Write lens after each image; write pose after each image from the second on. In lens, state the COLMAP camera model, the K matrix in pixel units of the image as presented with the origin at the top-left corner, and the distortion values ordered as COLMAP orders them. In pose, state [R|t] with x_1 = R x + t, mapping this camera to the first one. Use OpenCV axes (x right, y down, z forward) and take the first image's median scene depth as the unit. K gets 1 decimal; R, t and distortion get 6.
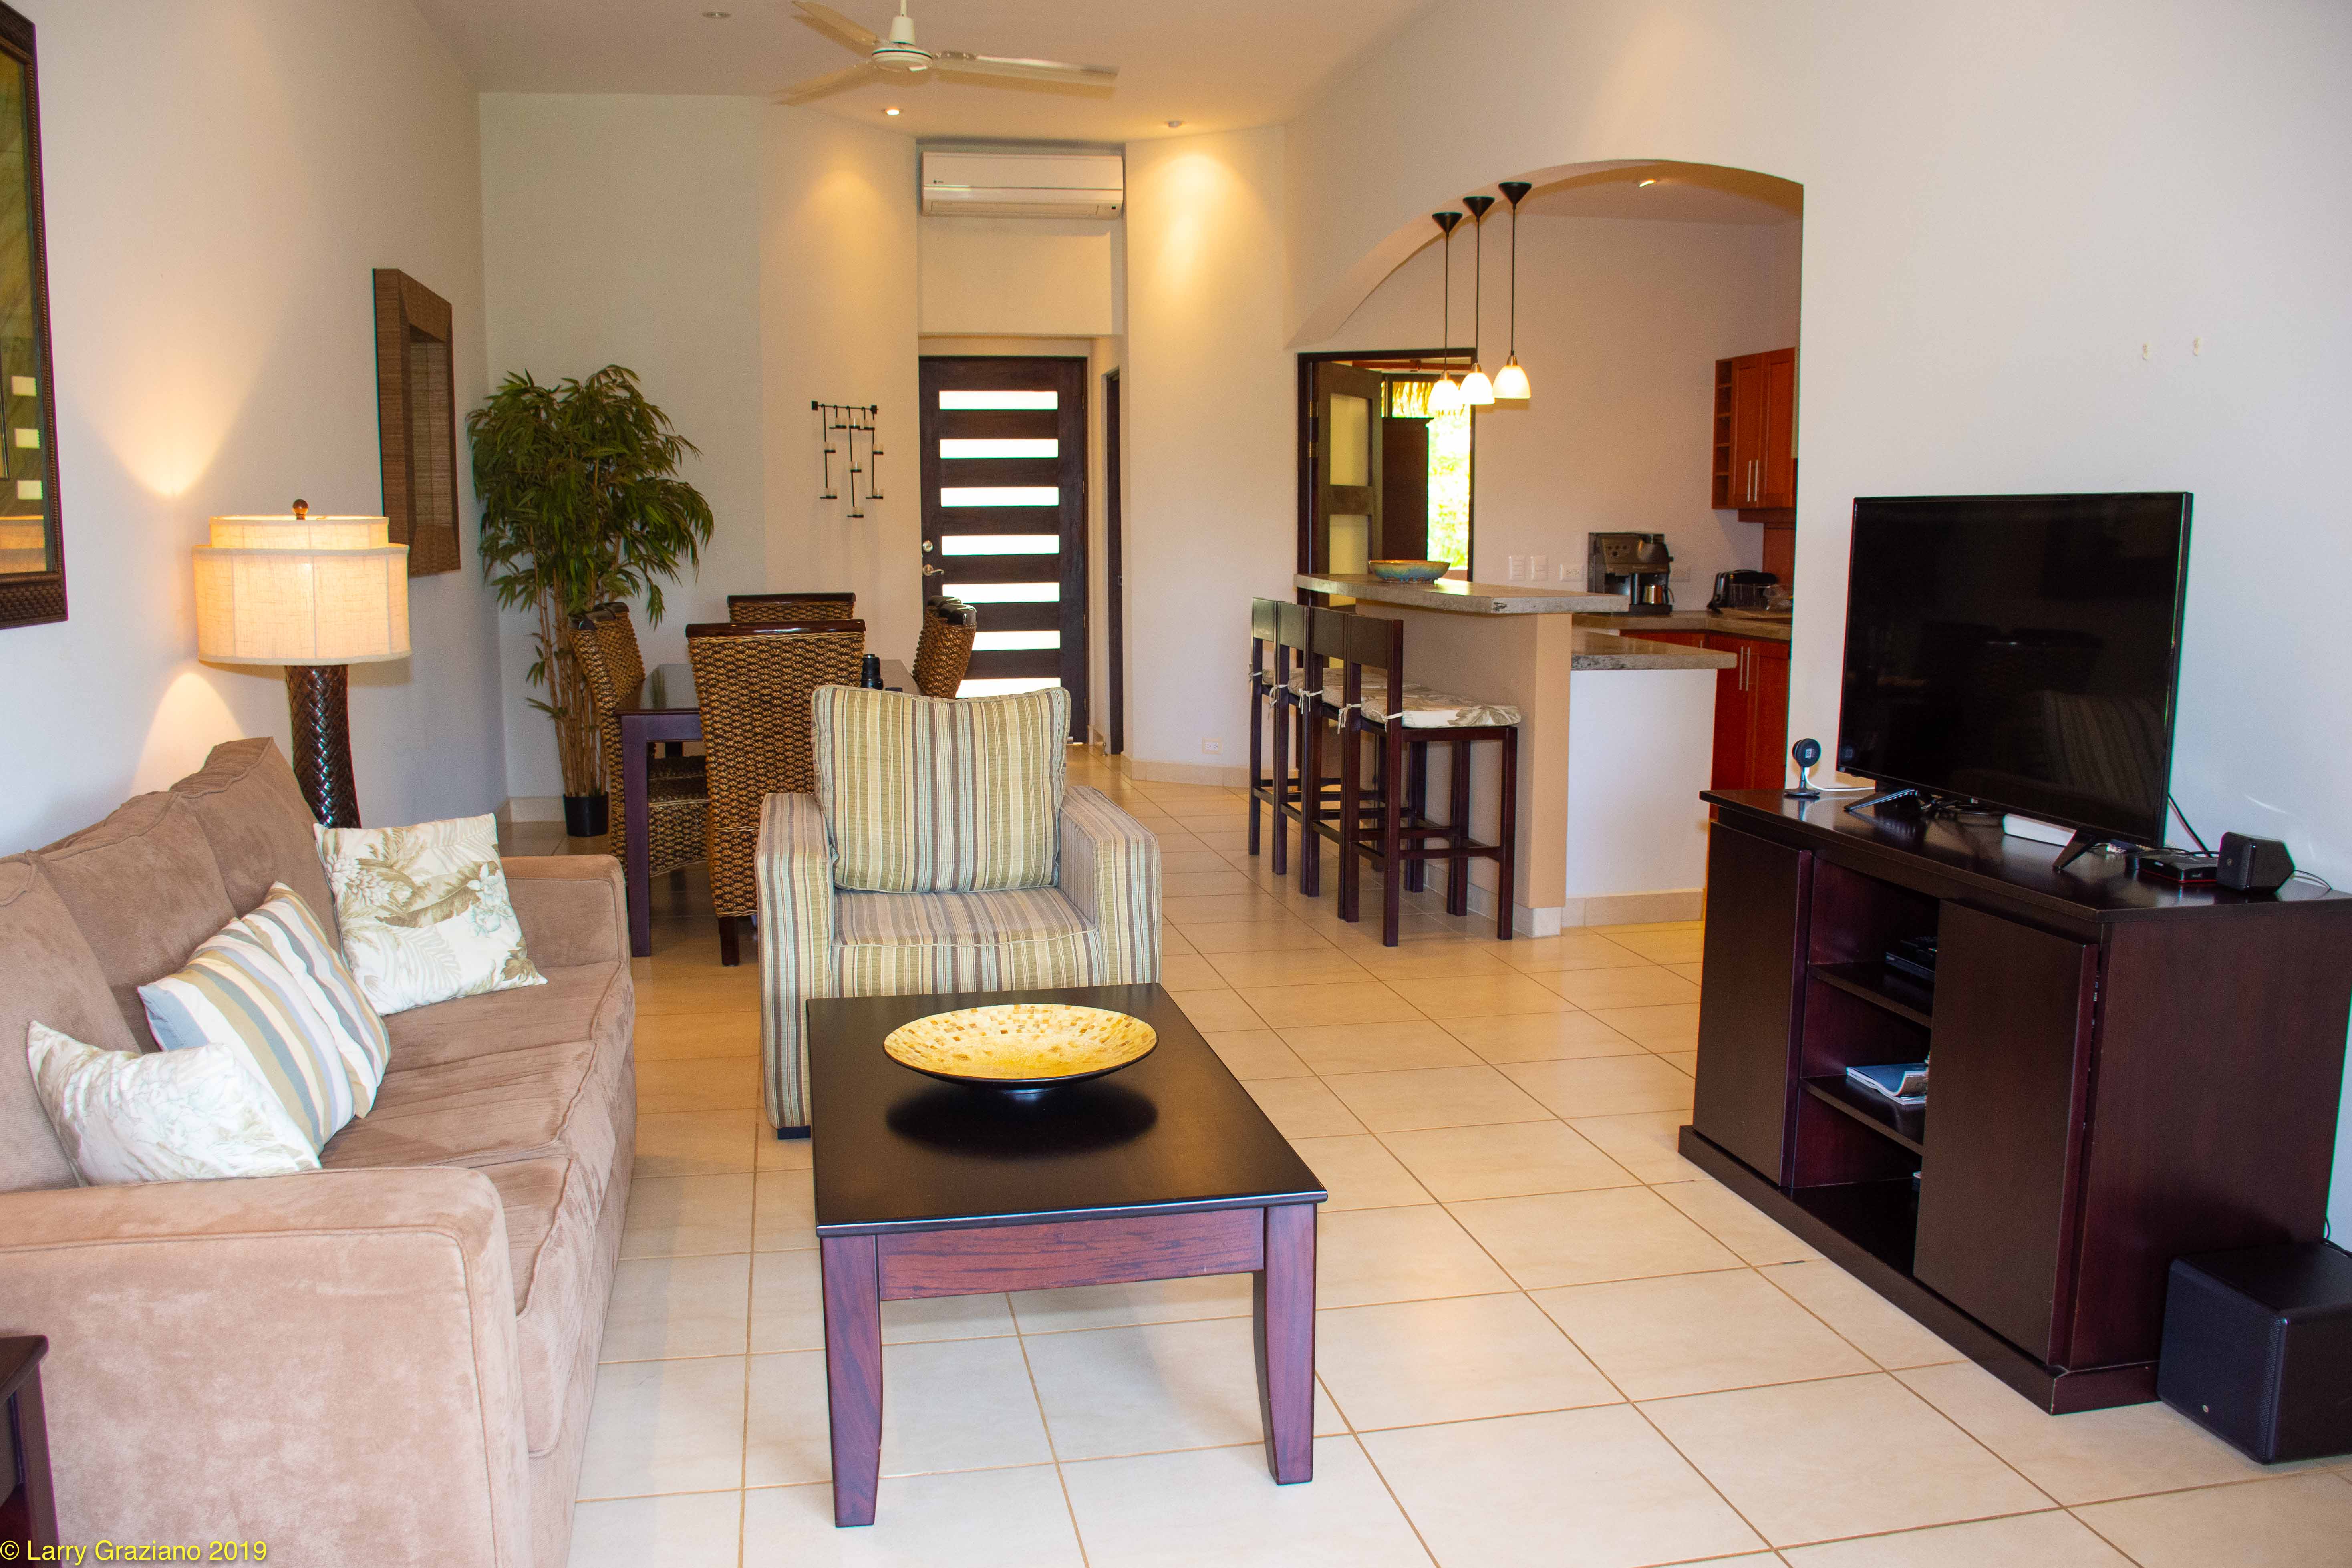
lens RADIAL K [[1912.7, 0, 1176.0], [0, 1912.7, 784.0], [0, 0, 1]] dist [-0.117596, 0.000408]
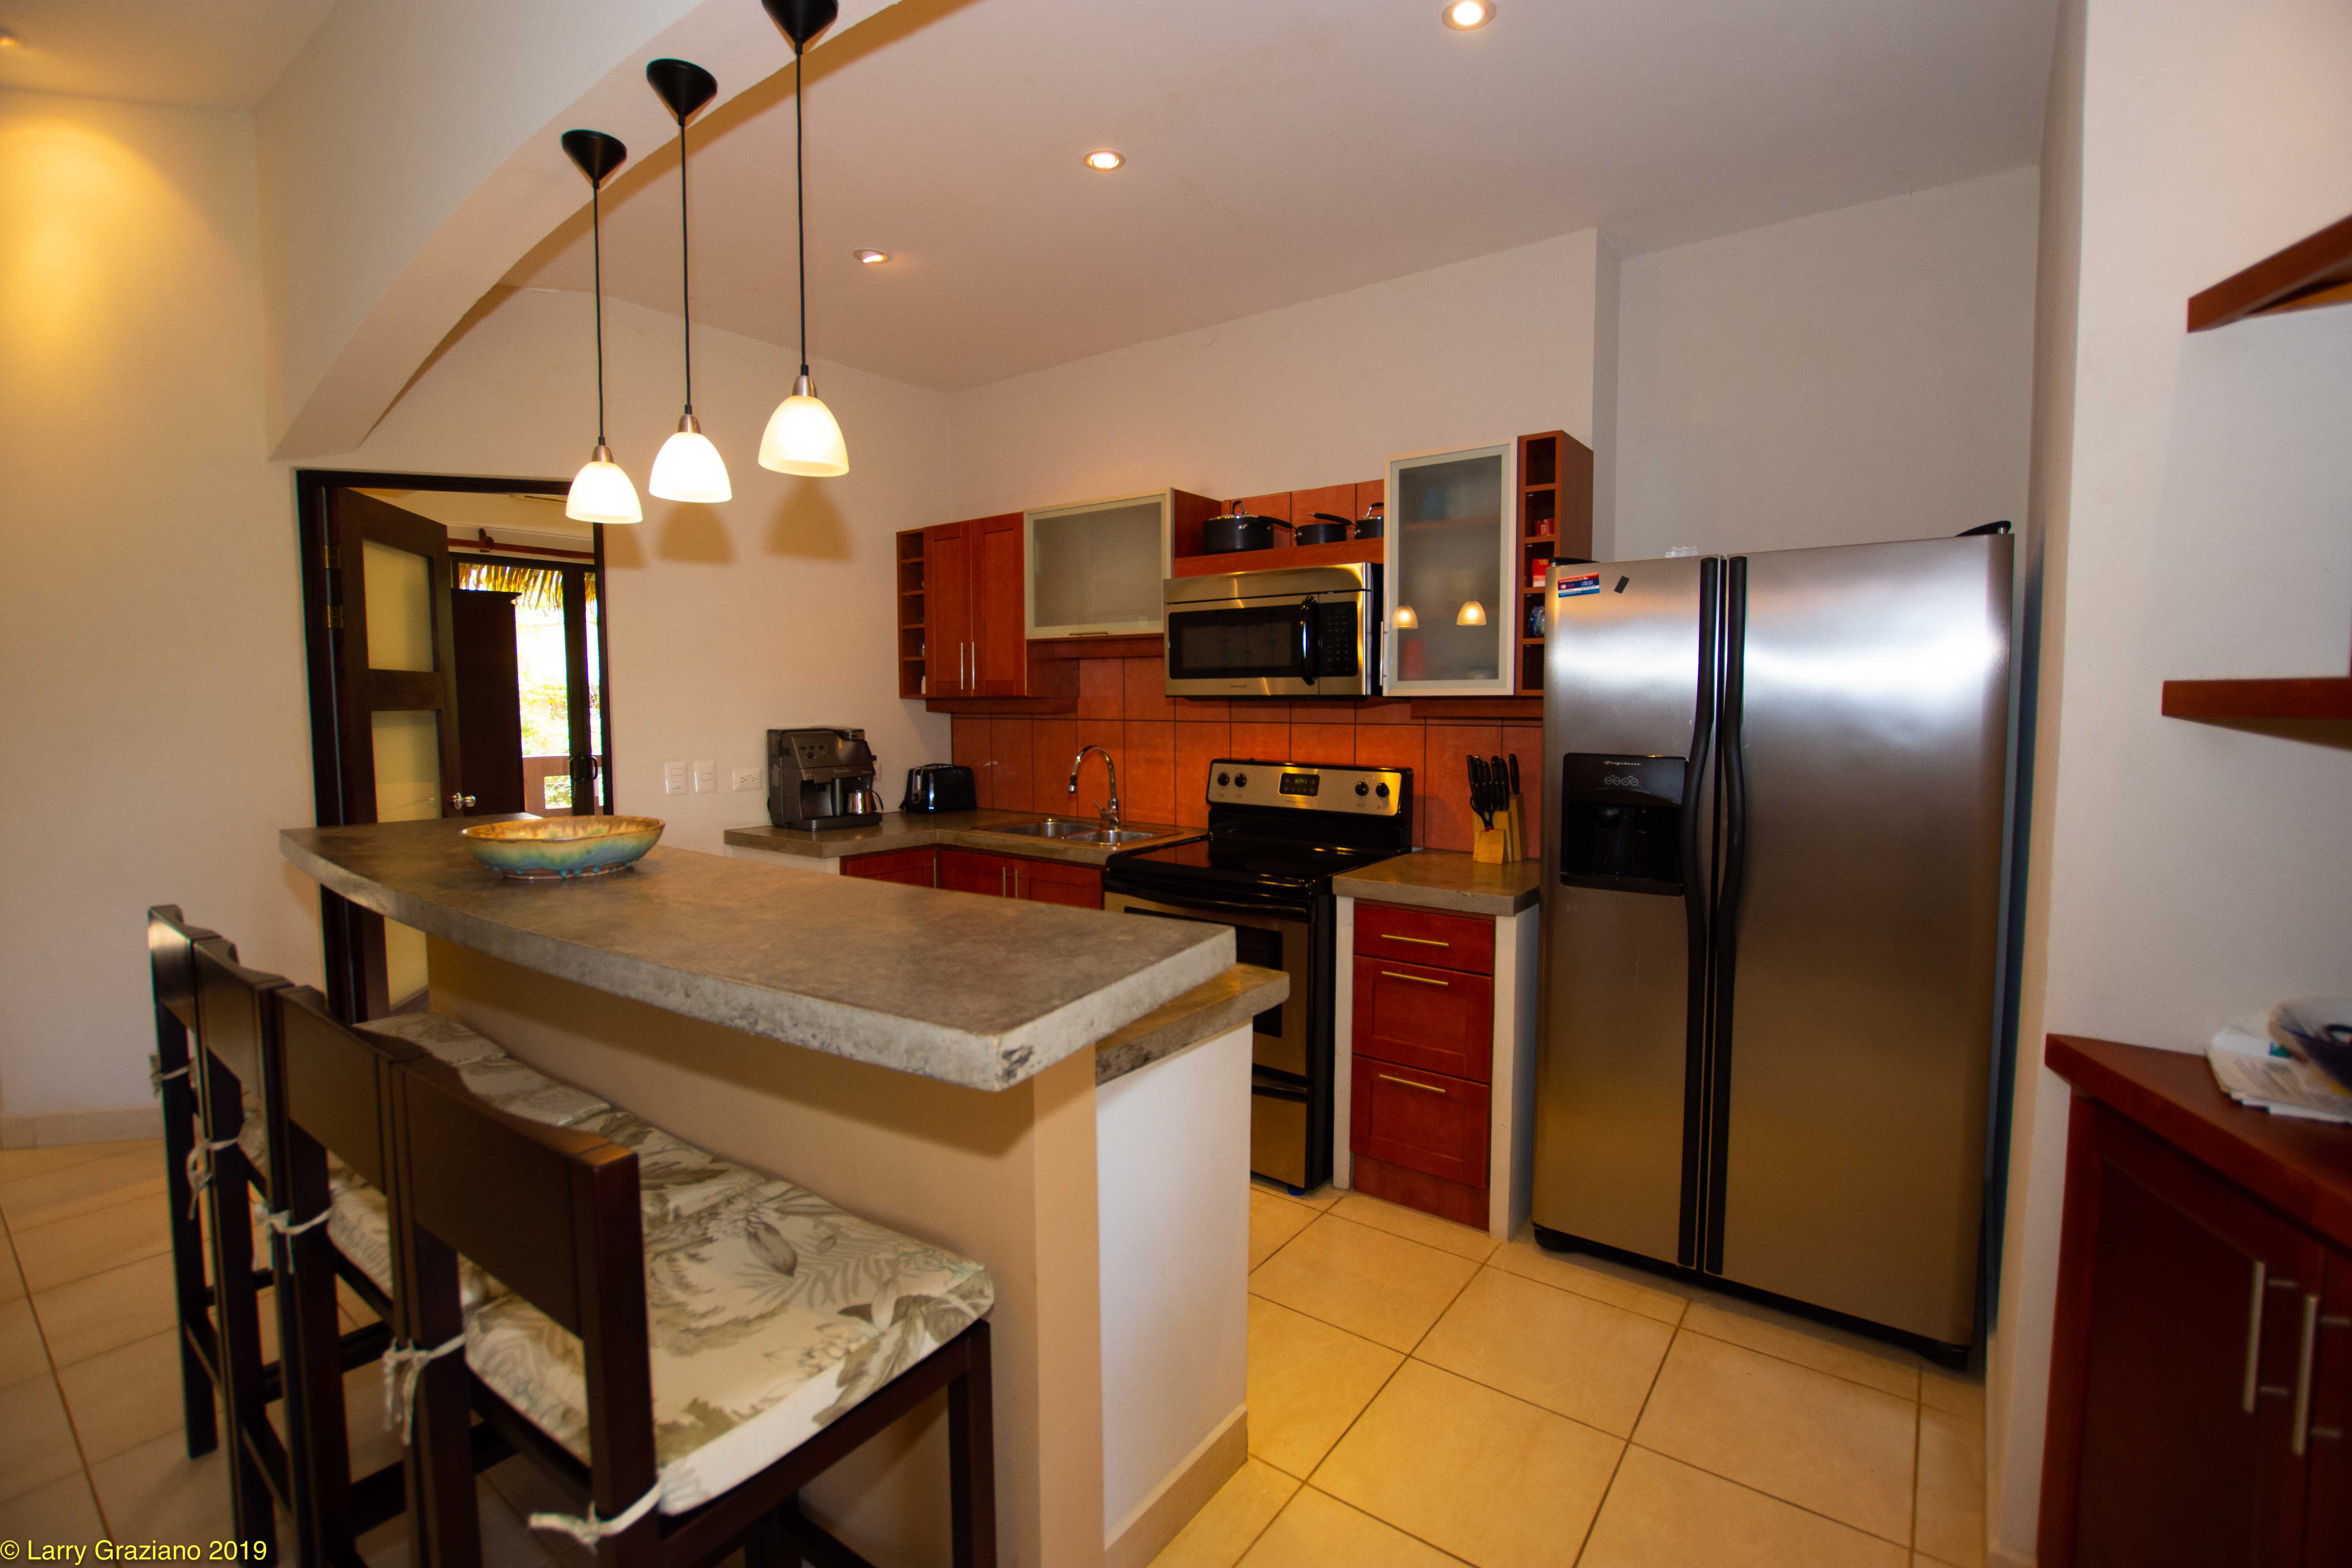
lens RADIAL K [[1038.8, 0, 1171.7], [0, 1038.8, 770.2], [0, 0, 1]] dist [-0.023731, 0.000369]
pose [[0.750252, -0.048753, 0.659352, 0.055020], [0.094903, 0.994891, -0.034424, -0.083786], [-0.654305, 0.088401, 0.751046, 0.556859]]
